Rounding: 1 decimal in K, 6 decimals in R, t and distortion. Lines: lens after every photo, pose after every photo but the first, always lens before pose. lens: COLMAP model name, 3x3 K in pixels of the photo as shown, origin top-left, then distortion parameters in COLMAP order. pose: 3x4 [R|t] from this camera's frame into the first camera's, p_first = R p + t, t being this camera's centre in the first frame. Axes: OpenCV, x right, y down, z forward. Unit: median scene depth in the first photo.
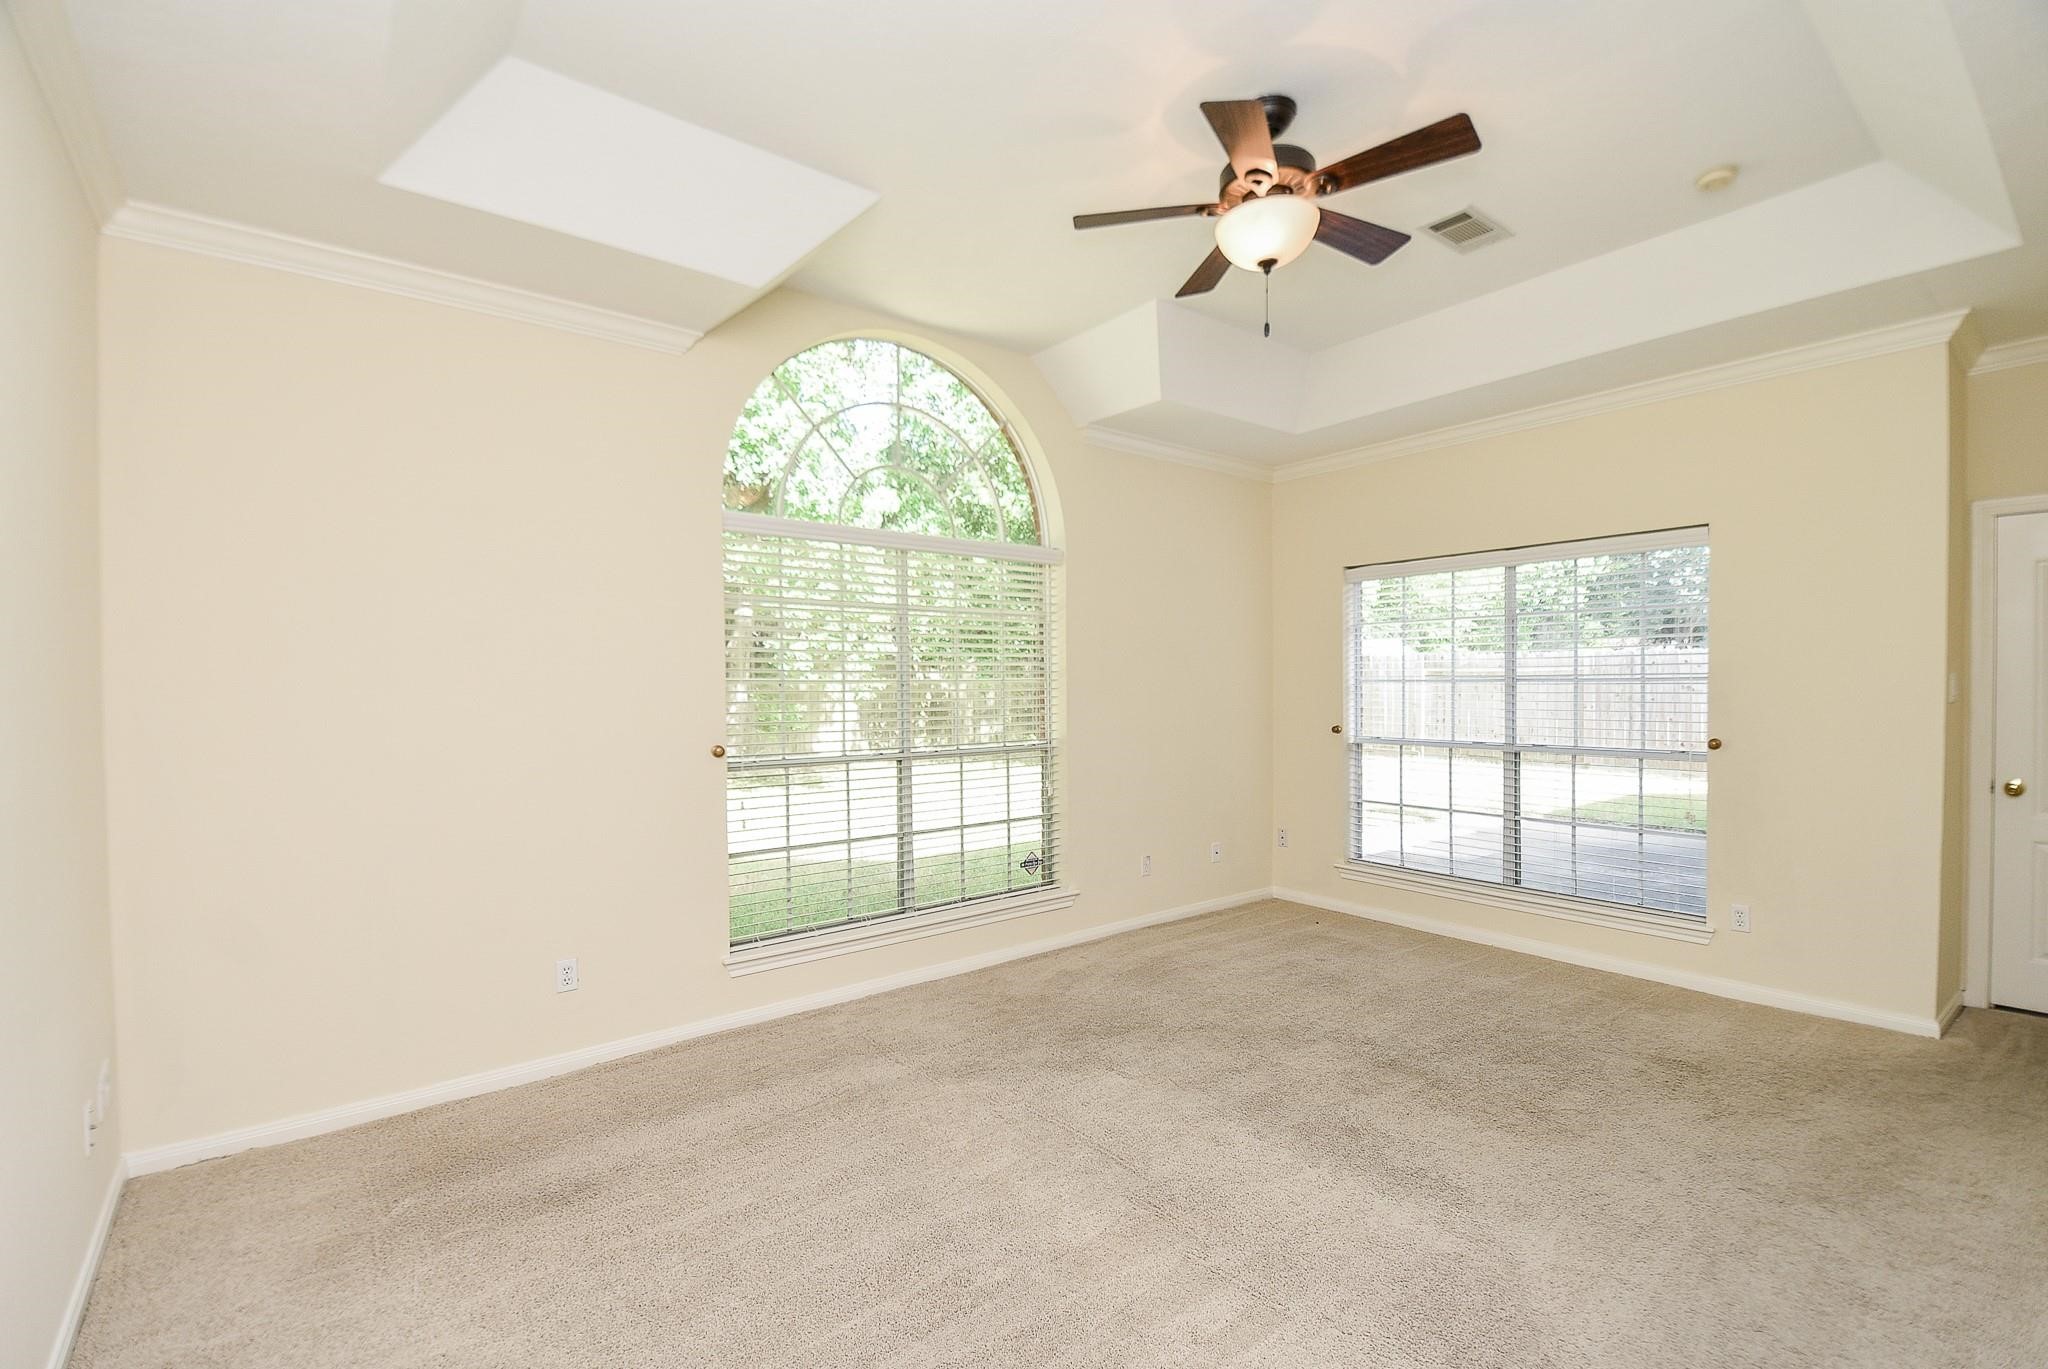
lens RADIAL K [[915.9, 0, 1016.1], [0, 915.9, 687.7], [0, 0, 1]] dist [0.025115, -0.018544]
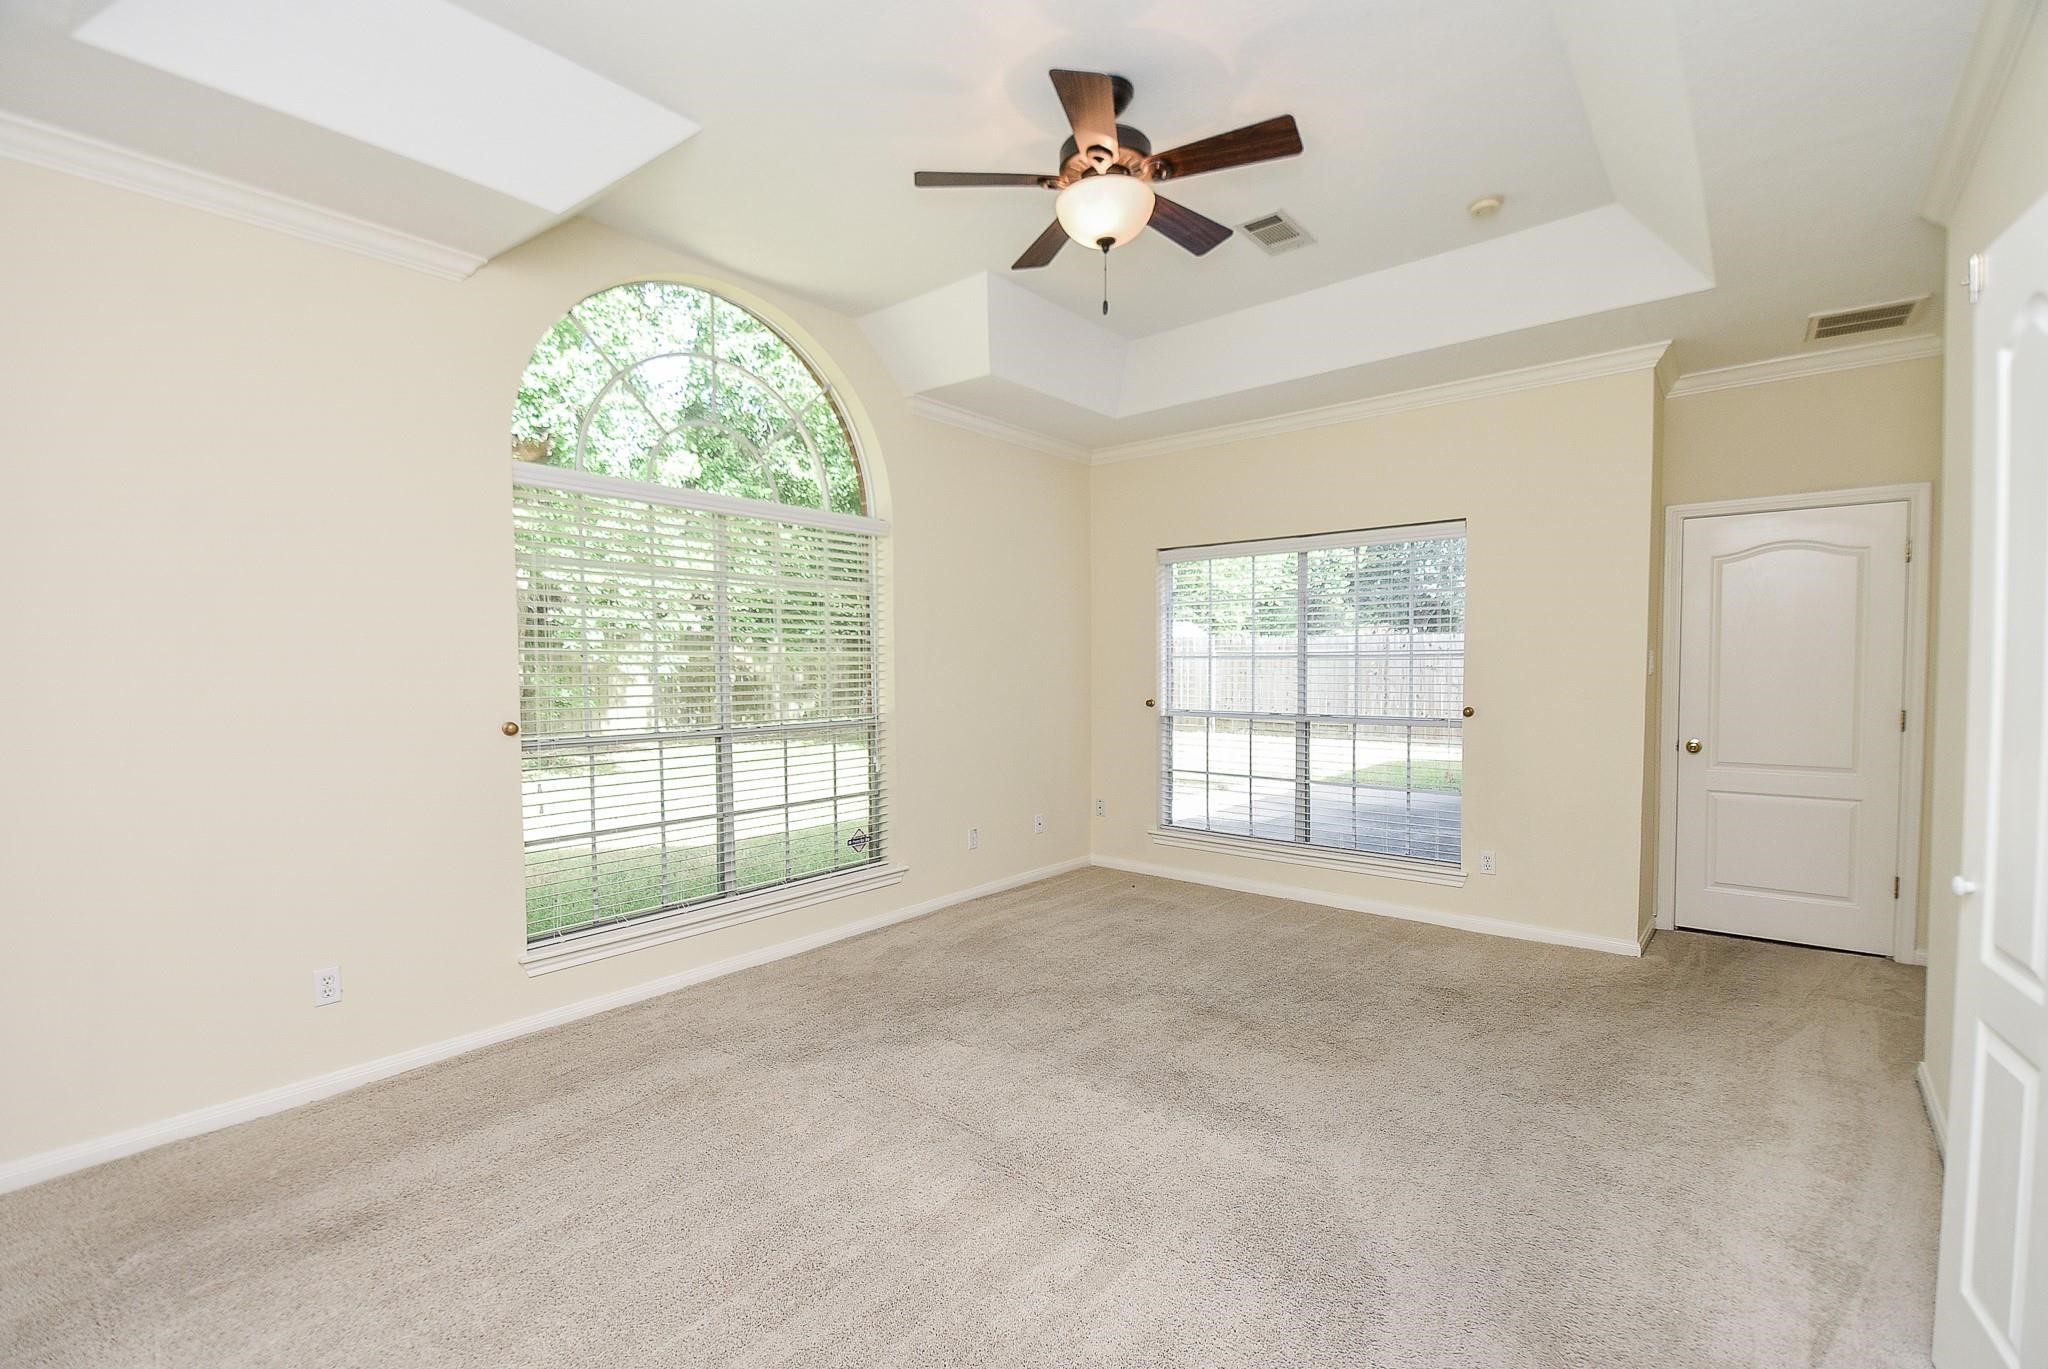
lens RADIAL K [[915.9, 0, 1022.1], [0, 915.9, 689.1], [0, 0, 1]] dist [0.025115, -0.018544]
pose [[0.976714, -0.002681, 0.214530, -0.031319], [-0.002304, 0.999733, 0.022985, 0.009149], [-0.214534, -0.022944, 0.976447, 0.011414]]
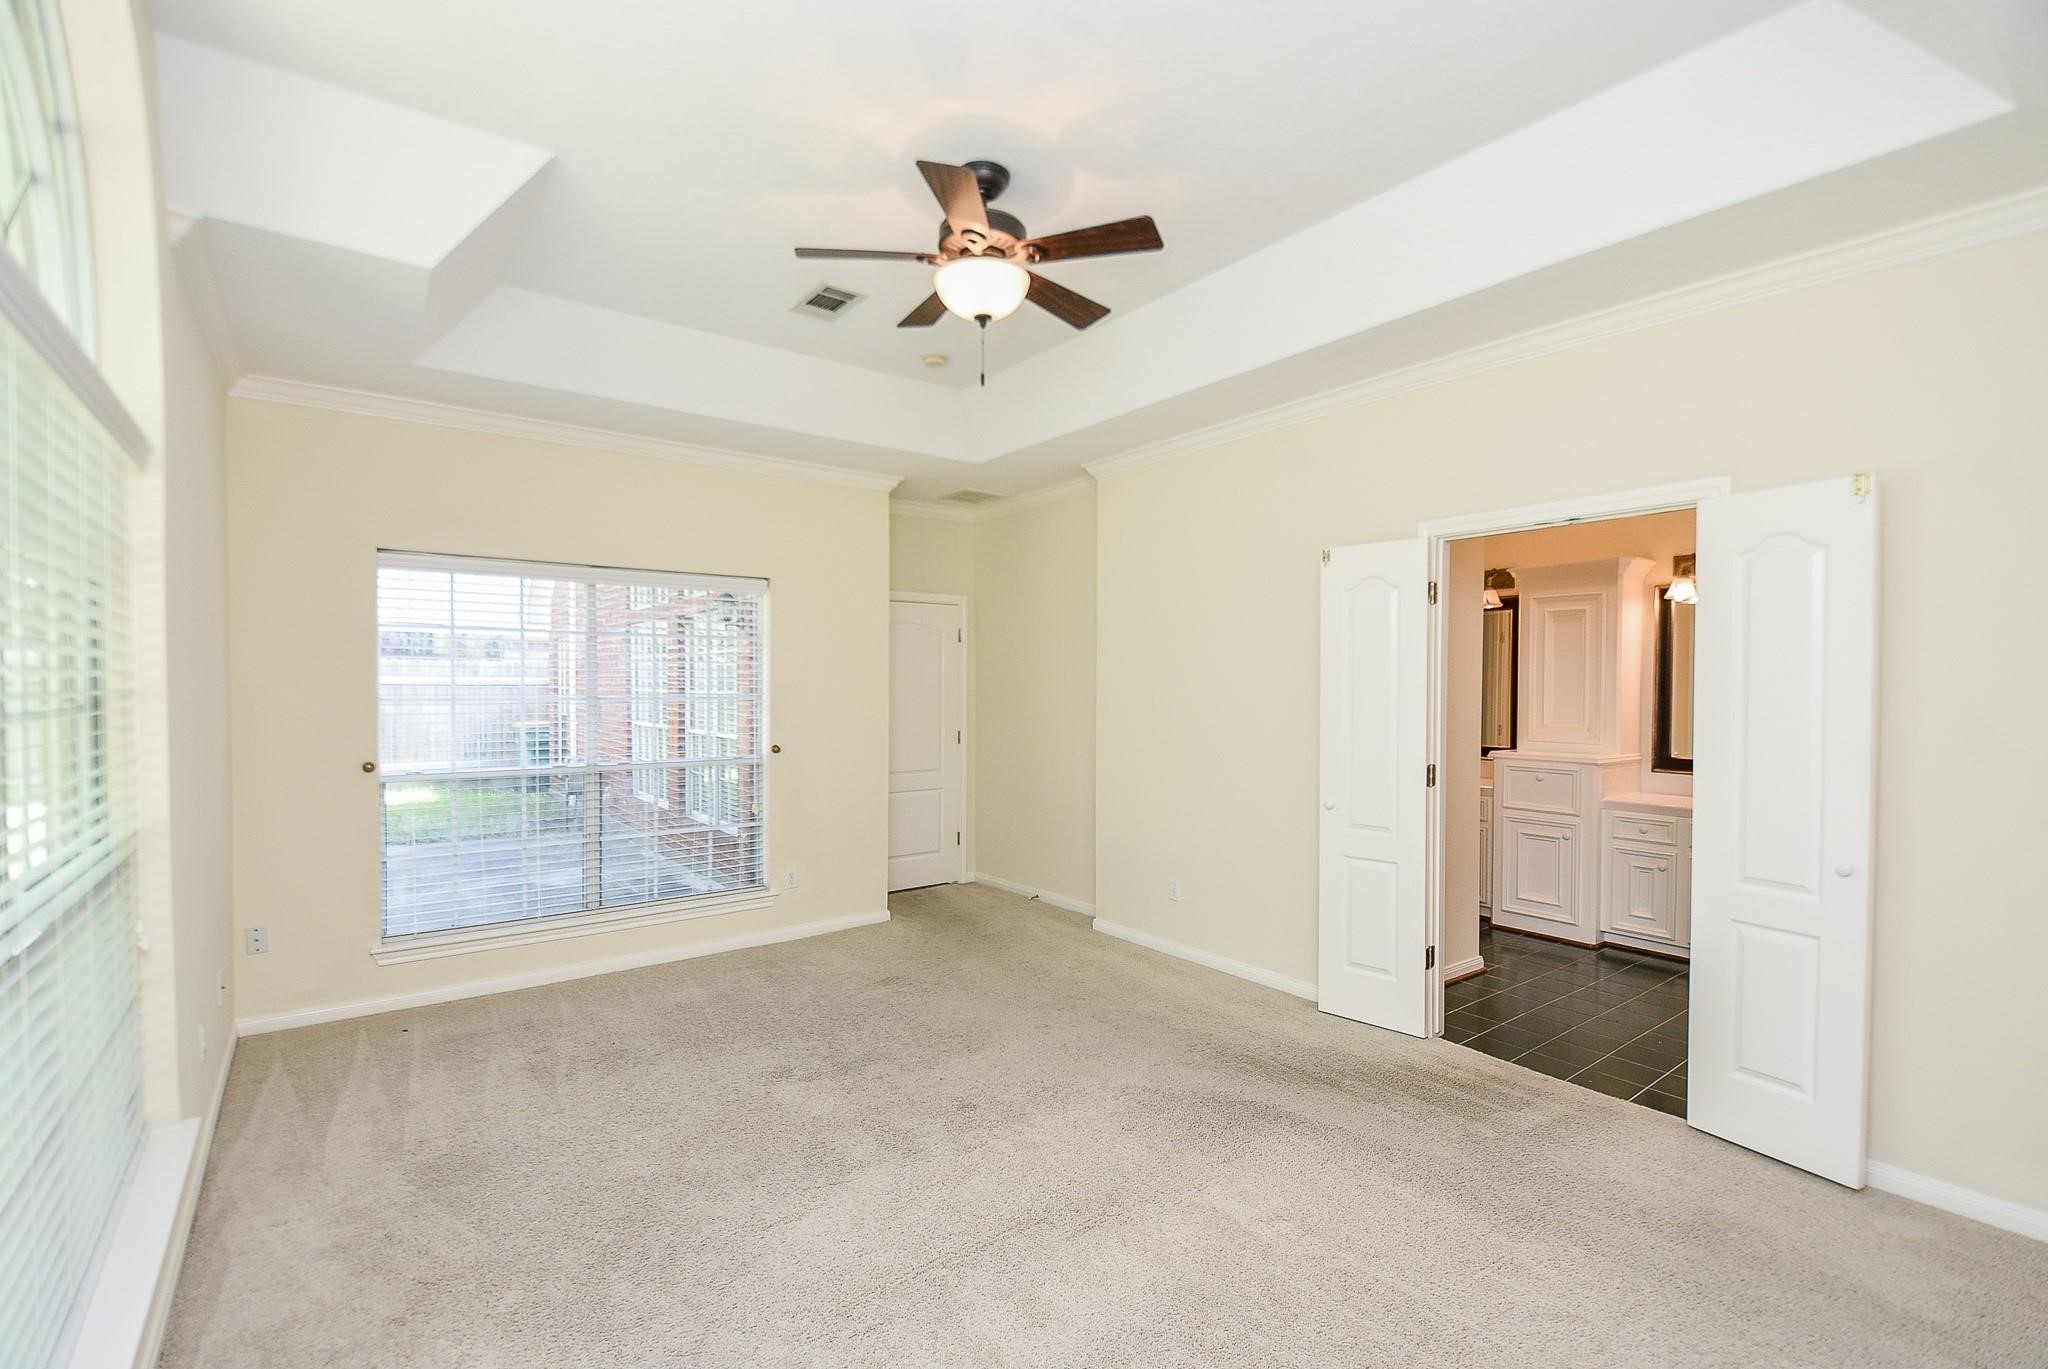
lens RADIAL K [[915.9, 0, 1033.5], [0, 915.9, 692.8], [0, 0, 1]] dist [0.025115, -0.018544]
pose [[0.001651, -0.003358, 0.999993, -0.612048], [0.001031, 0.999994, 0.003356, -0.025103], [-0.999998, 0.001026, 0.001654, 0.732586]]
